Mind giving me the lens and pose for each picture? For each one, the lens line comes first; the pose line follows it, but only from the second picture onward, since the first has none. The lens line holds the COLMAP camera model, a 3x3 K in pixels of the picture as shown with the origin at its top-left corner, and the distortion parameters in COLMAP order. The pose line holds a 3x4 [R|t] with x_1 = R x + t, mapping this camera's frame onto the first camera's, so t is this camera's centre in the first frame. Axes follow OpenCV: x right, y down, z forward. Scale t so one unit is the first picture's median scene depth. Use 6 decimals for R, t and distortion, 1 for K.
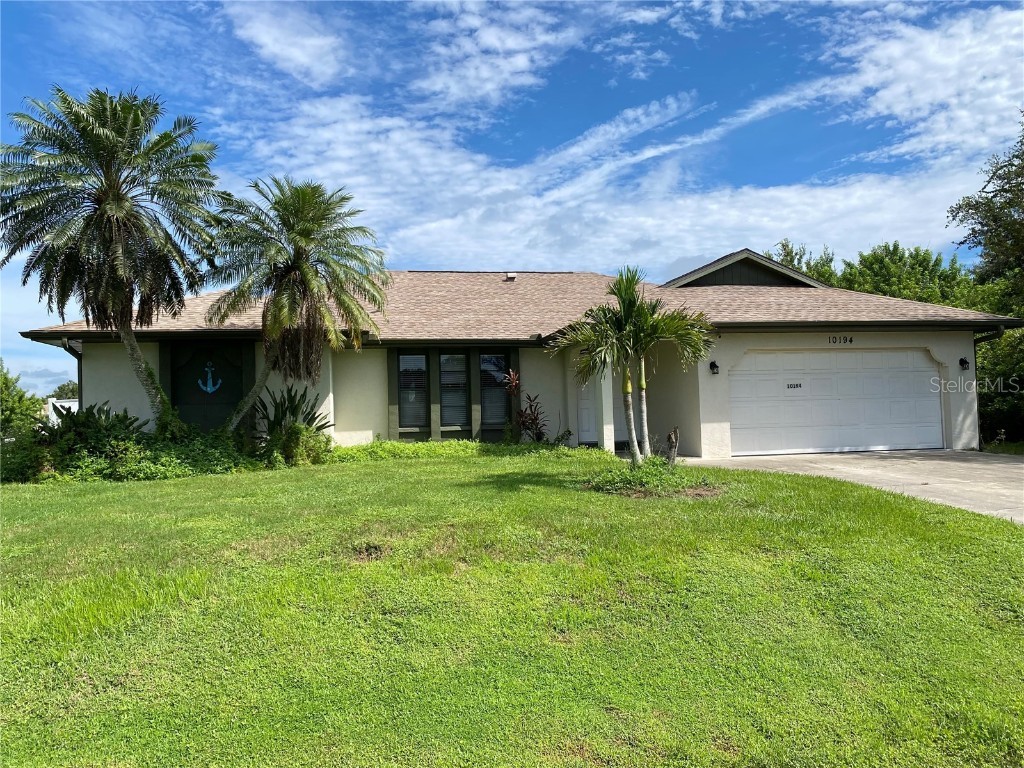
lens RADIAL K [[801.3, 0, 513.9], [0, 801.3, 387.8], [0, 0, 1]] dist [-0.037737, 0.028604]
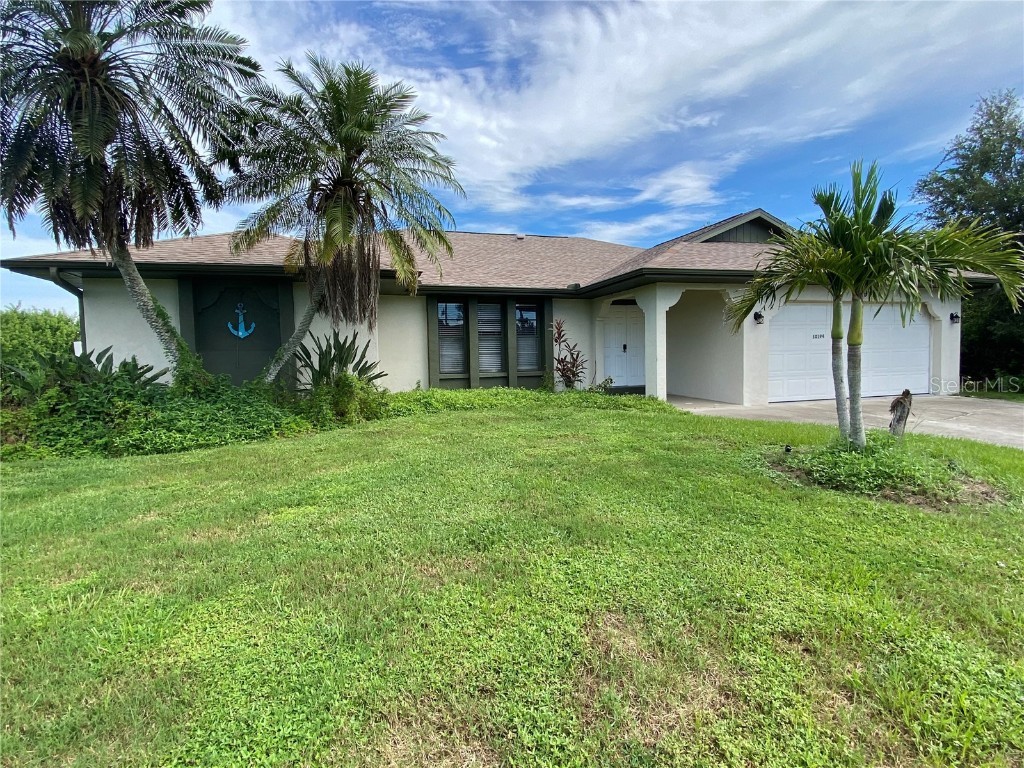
lens RADIAL K [[505.5, 0, 503.2], [0, 505.5, 387.4], [0, 0, 1]] dist [0.001322, -0.001864]
pose [[0.994396, -0.000484, 0.105717, -0.145049], [-0.010232, 0.994854, 0.100799, 0.001235], [-0.105222, -0.101316, 0.989274, 0.390468]]
